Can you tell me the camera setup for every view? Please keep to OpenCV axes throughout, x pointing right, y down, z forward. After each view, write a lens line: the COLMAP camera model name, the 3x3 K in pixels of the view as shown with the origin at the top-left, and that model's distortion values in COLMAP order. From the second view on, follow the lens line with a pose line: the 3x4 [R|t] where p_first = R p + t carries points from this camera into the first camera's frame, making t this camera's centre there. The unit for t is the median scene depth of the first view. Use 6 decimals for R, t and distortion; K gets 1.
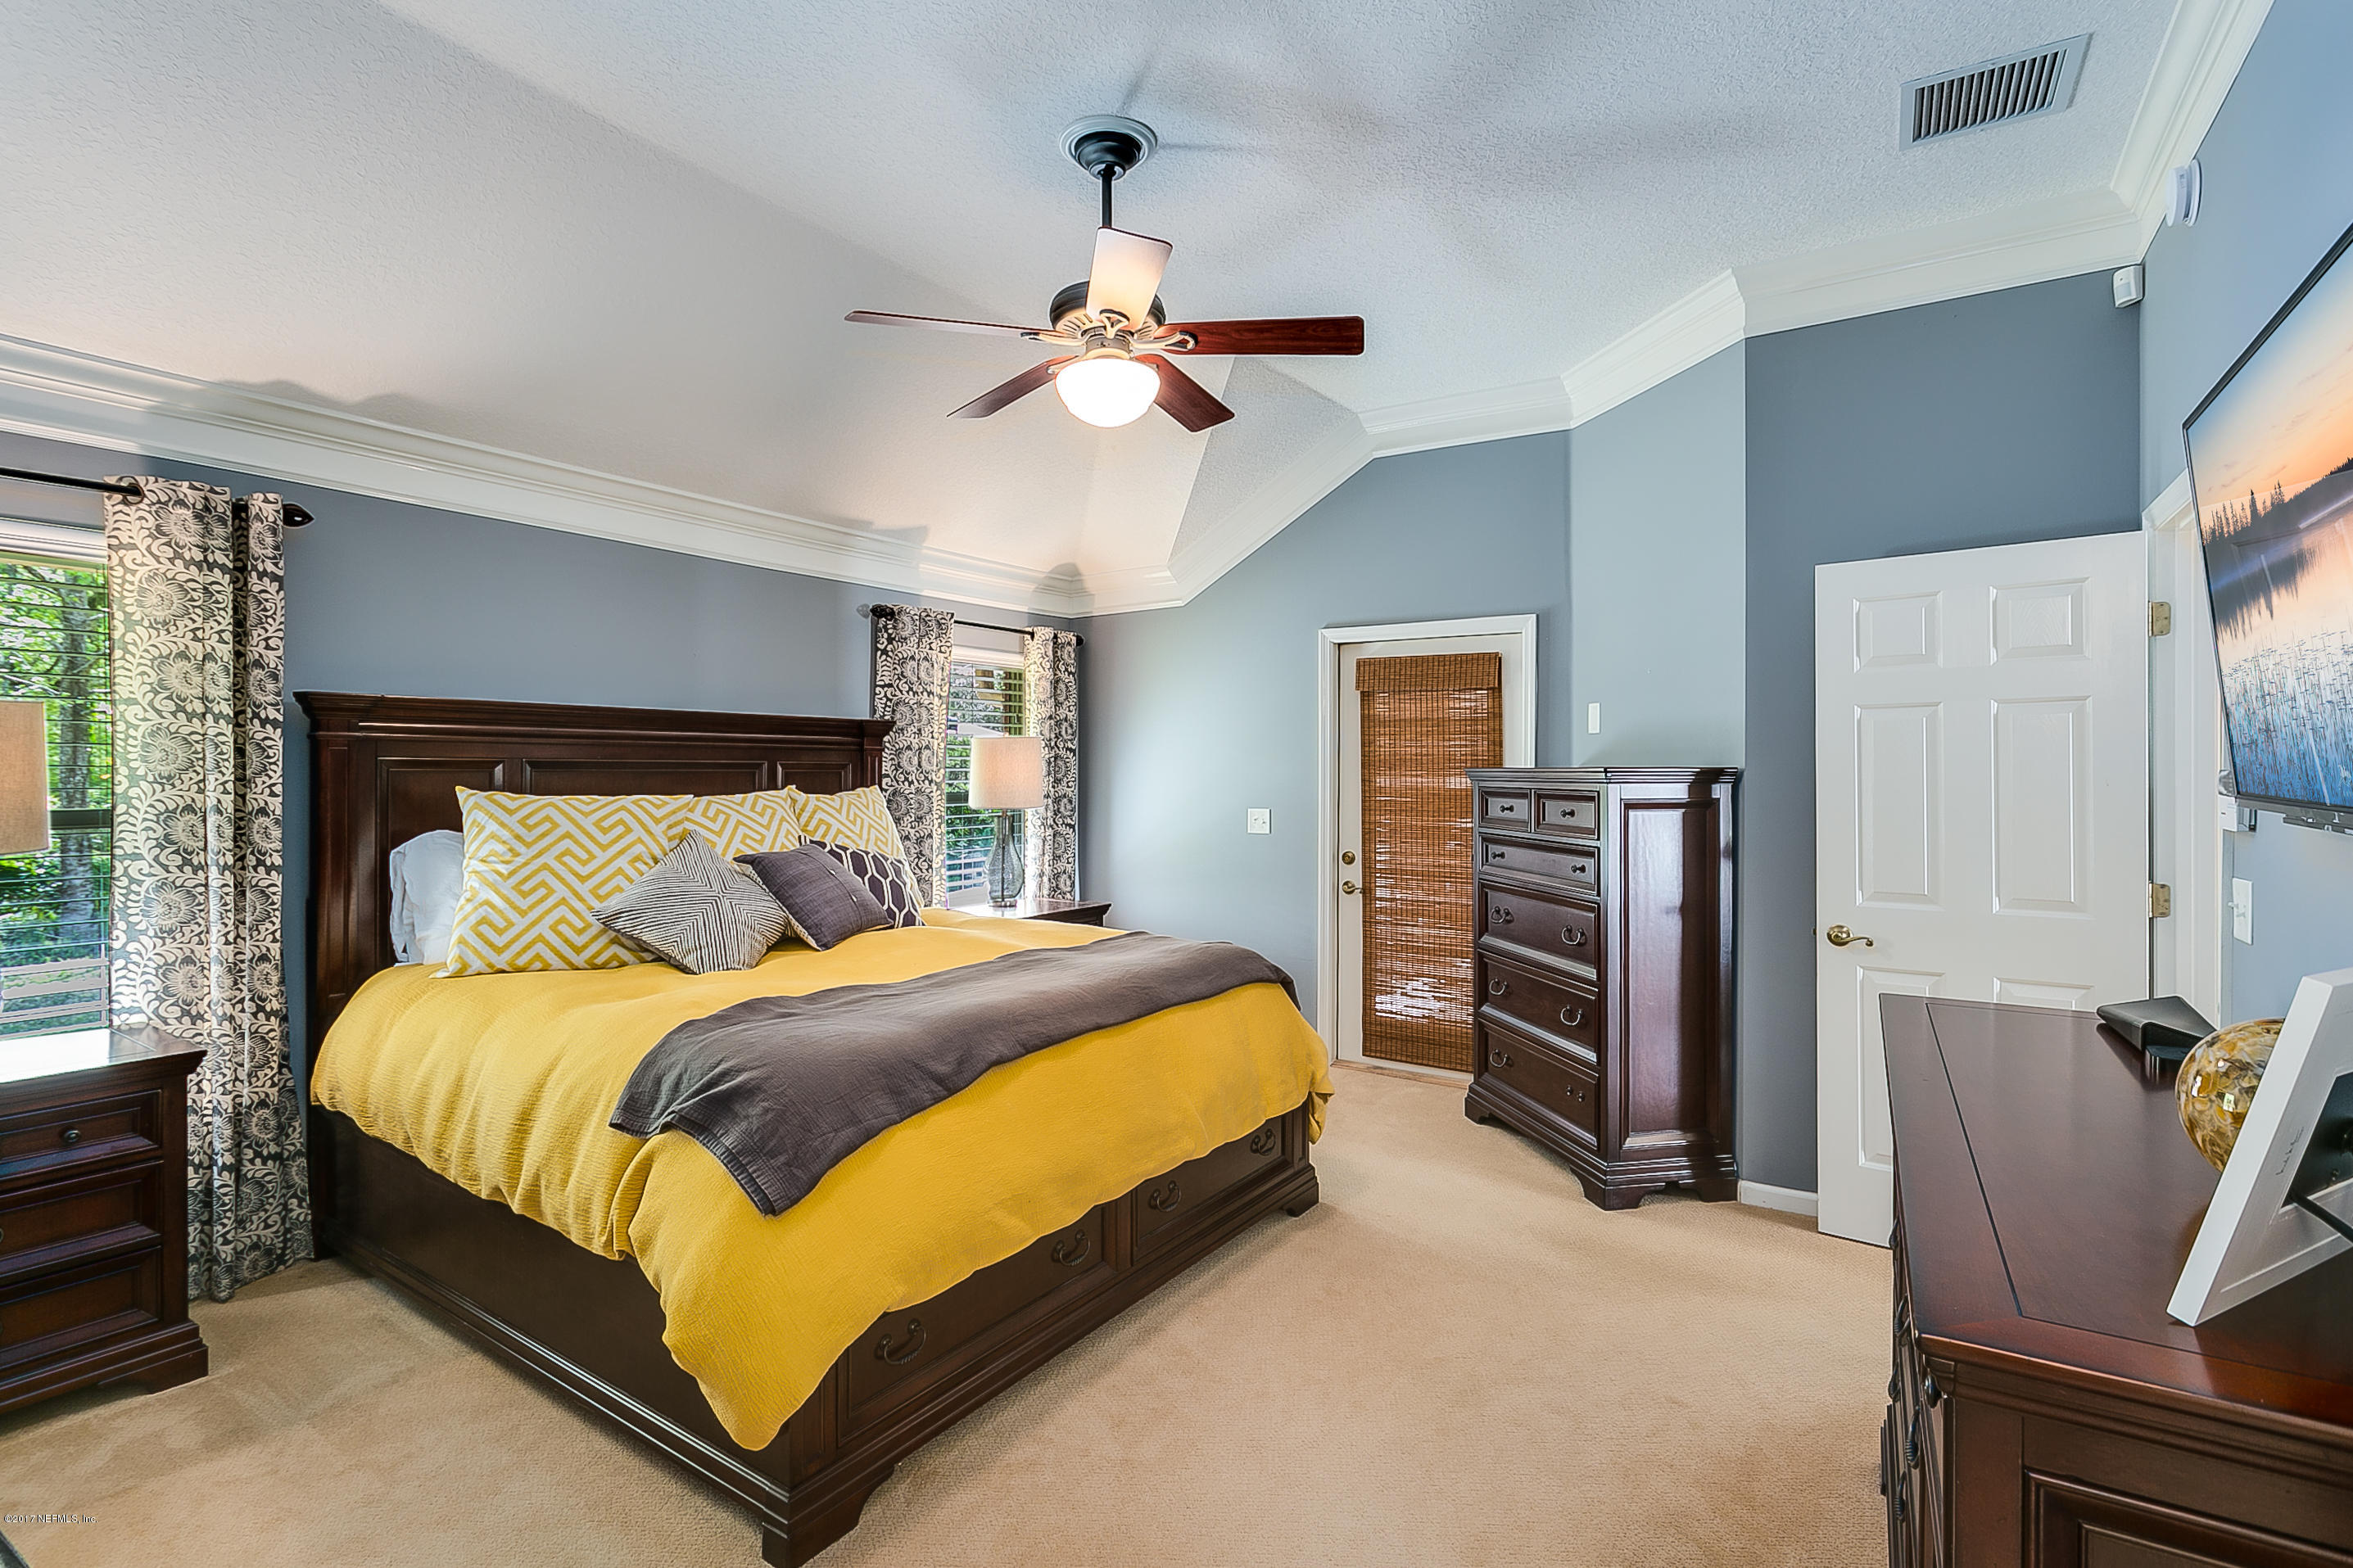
lens RADIAL K [[1132.9, 0, 1182.2], [0, 1132.9, 771.8], [0, 0, 1]] dist [-0.002533, 0.000086]
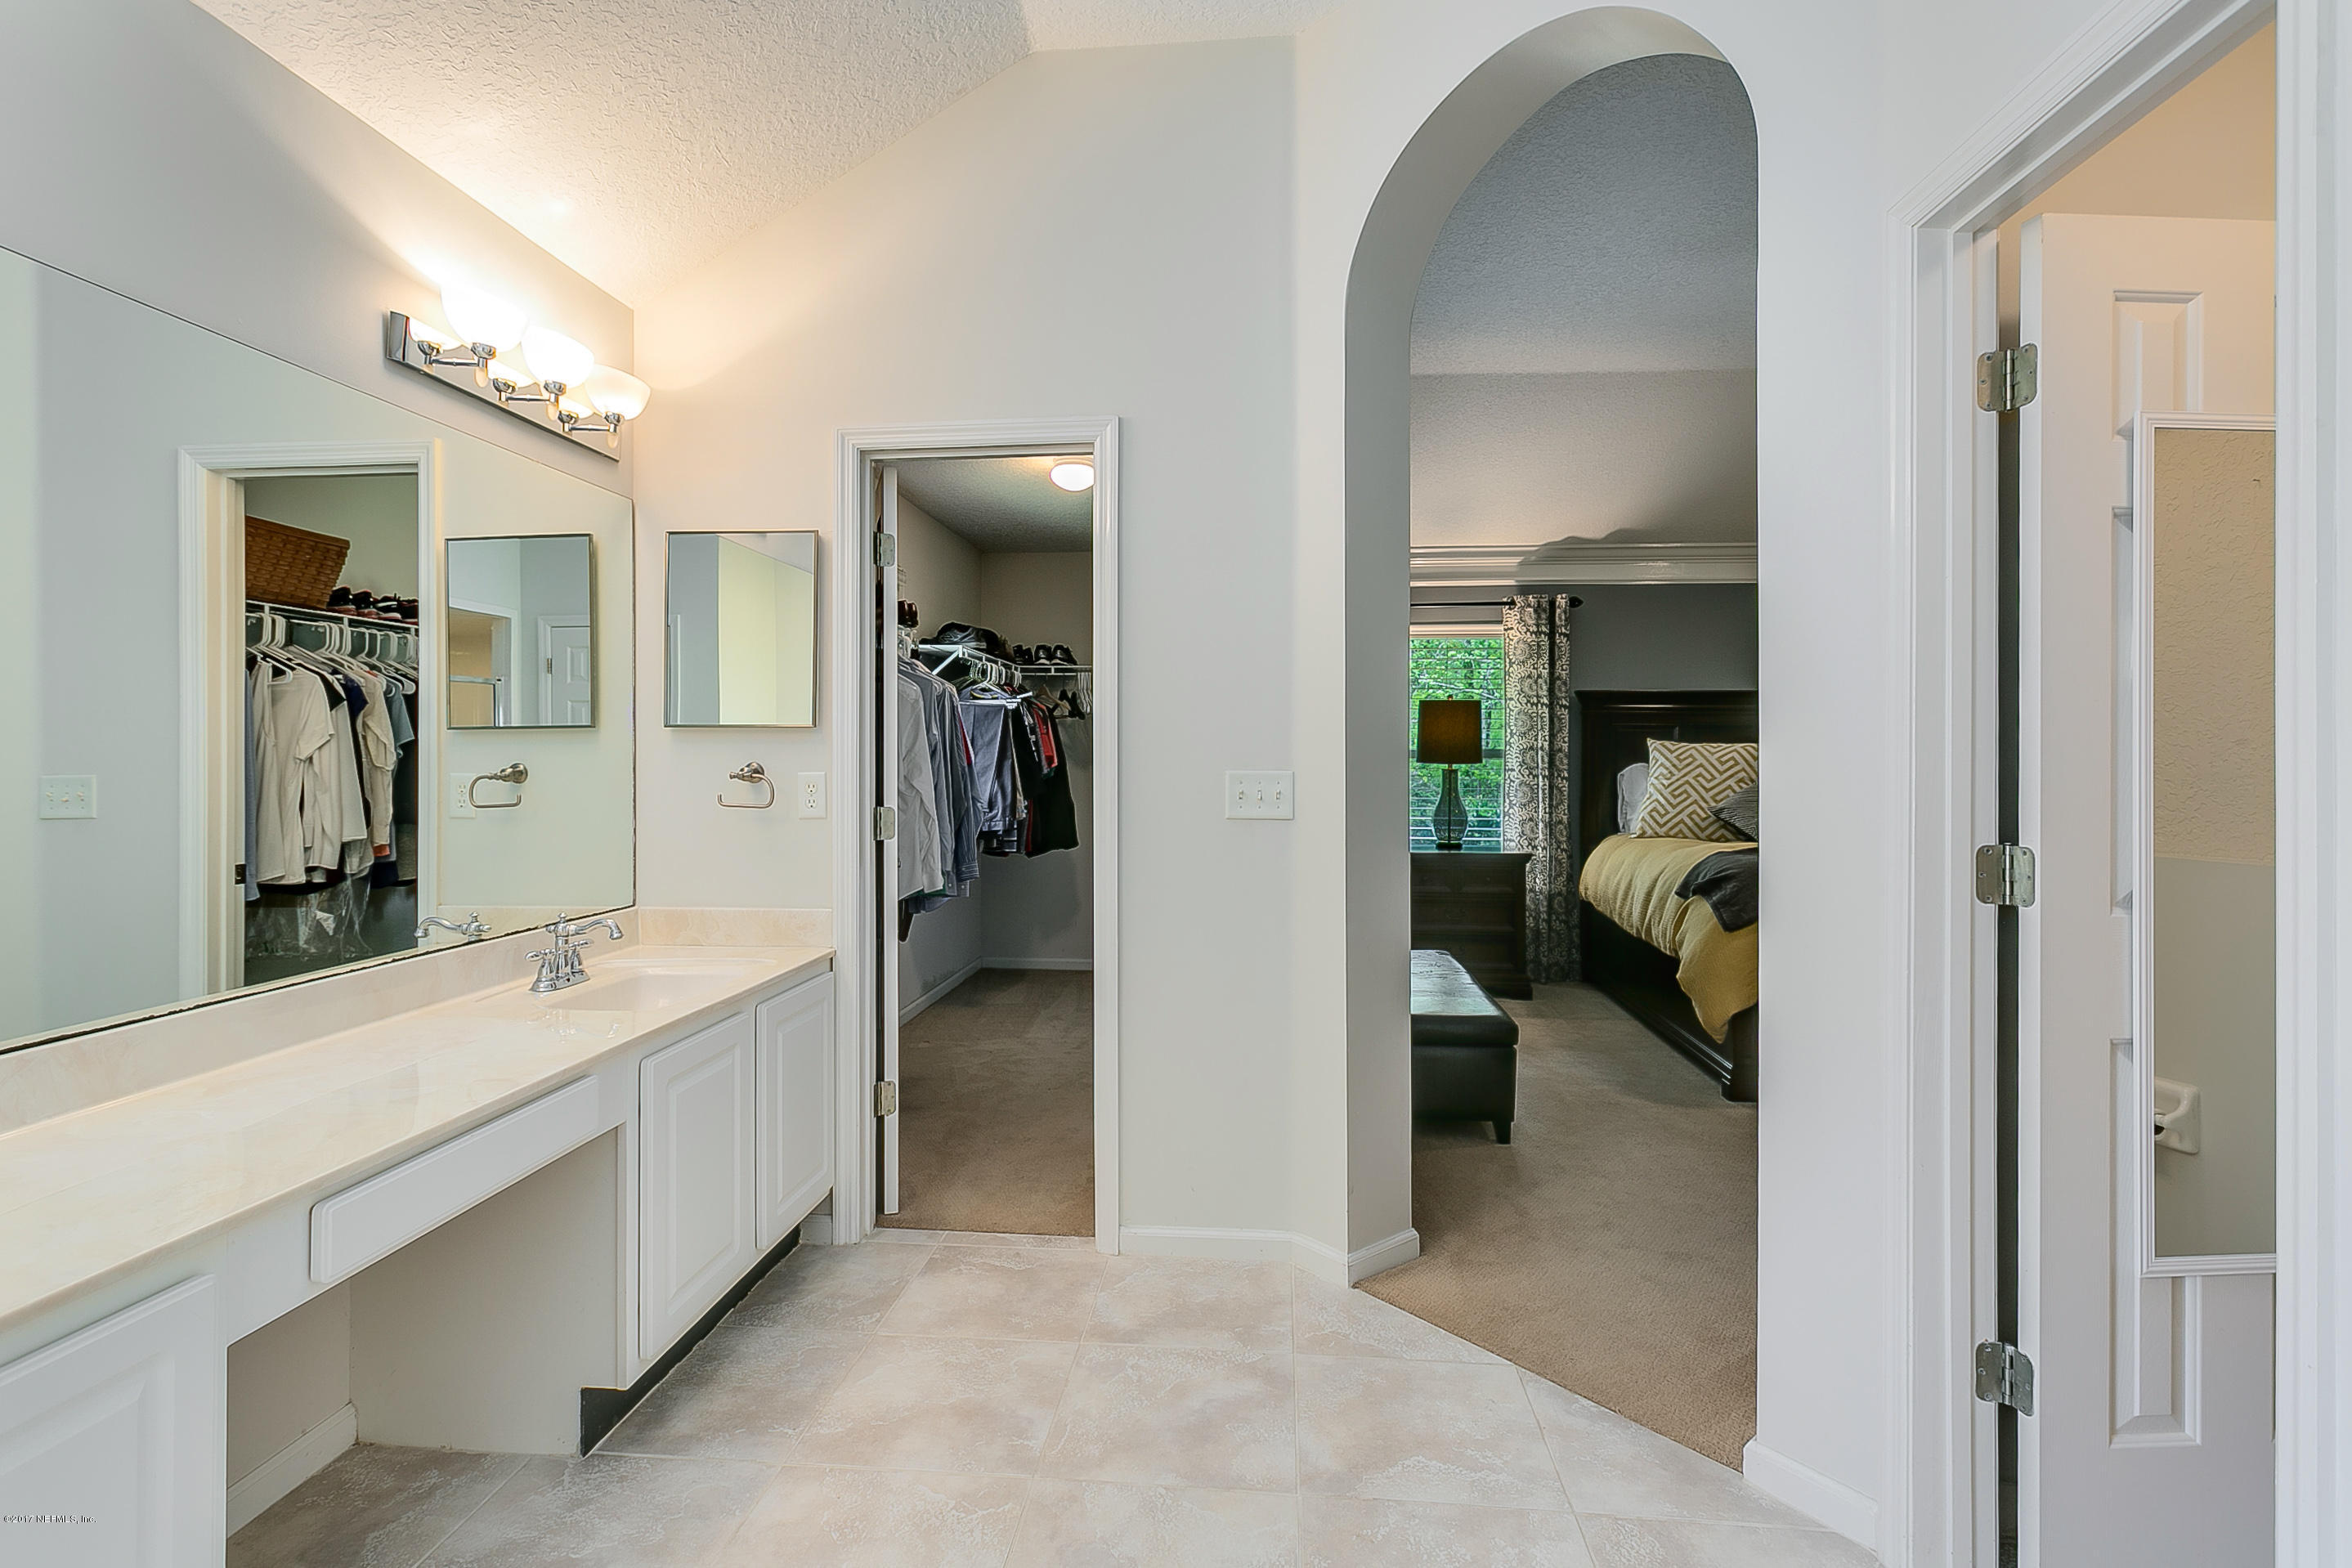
lens RADIAL K [[1132.5, 0, 1181.7], [0, 1132.5, 771.8], [0, 0, 1]] dist [-0.002533, 0.000086]
pose [[0.480454, 0.009149, -0.876972, 0.656068], [-0.004193, 0.999958, 0.008135, 0.060740], [0.877010, -0.000231, 0.480472, -0.585592]]
